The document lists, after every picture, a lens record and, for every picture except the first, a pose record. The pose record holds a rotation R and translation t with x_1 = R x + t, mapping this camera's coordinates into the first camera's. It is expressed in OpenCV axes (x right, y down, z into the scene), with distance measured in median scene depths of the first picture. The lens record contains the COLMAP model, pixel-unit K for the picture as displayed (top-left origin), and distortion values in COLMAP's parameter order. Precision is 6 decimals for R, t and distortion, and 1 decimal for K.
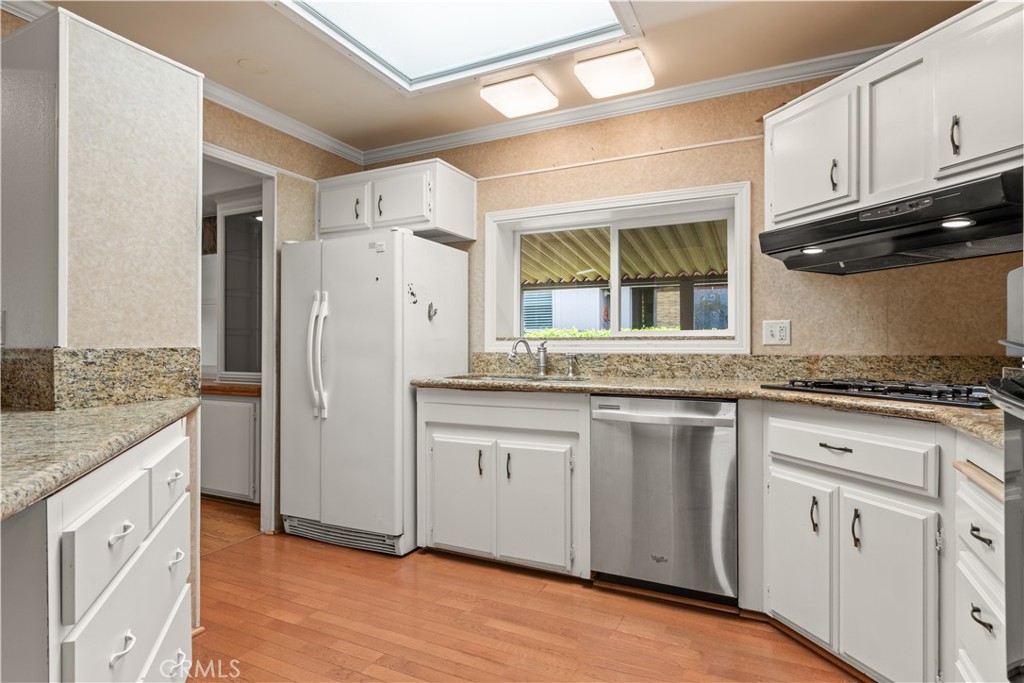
lens RADIAL K [[550.1, 0, 507.1], [0, 550.1, 343.1], [0, 0, 1]] dist [0.002908, -0.000558]
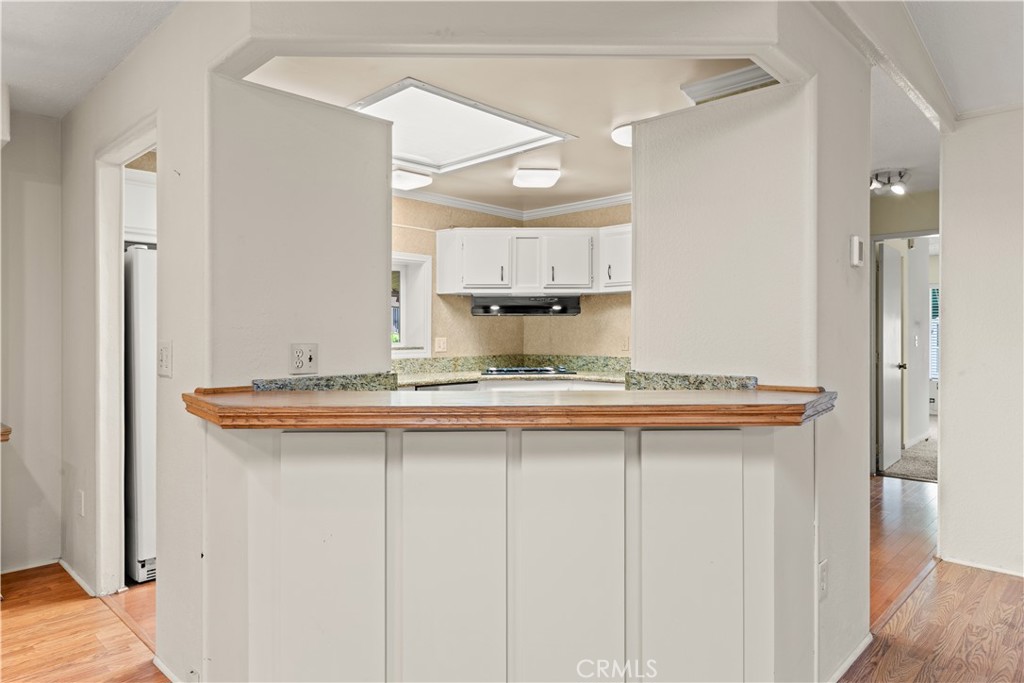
lens RADIAL K [[640.0, 0, 512.1], [0, 640.0, 342.1], [0, 0, 1]] dist [-0.002286, 0.000932]
pose [[0.288972, -0.010986, 0.957274, -1.401590], [0.000913, 0.999937, 0.011200, -0.050802], [-0.957337, -0.002362, 0.288964, 0.186743]]
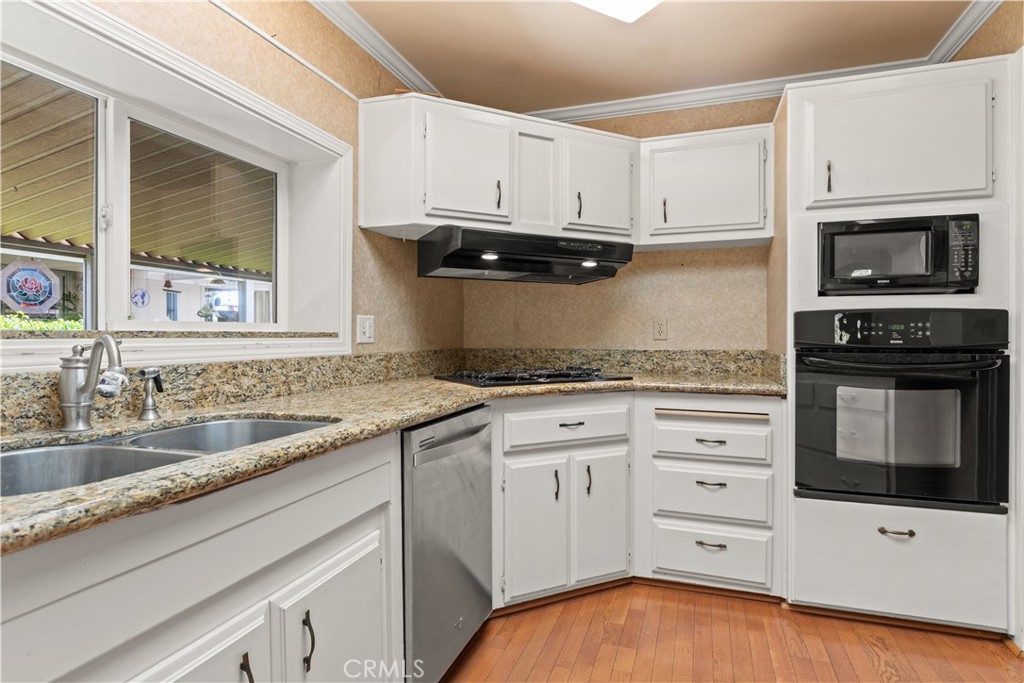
lens RADIAL K [[550.1, 0, 516.1], [0, 550.1, 338.1], [0, 0, 1]] dist [0.002908, -0.000558]
pose [[-0.151617, -0.003266, 0.988434, -0.424176], [-0.001131, 0.999994, 0.003130, -0.007939], [-0.988439, -0.000644, -0.151620, 0.888092]]
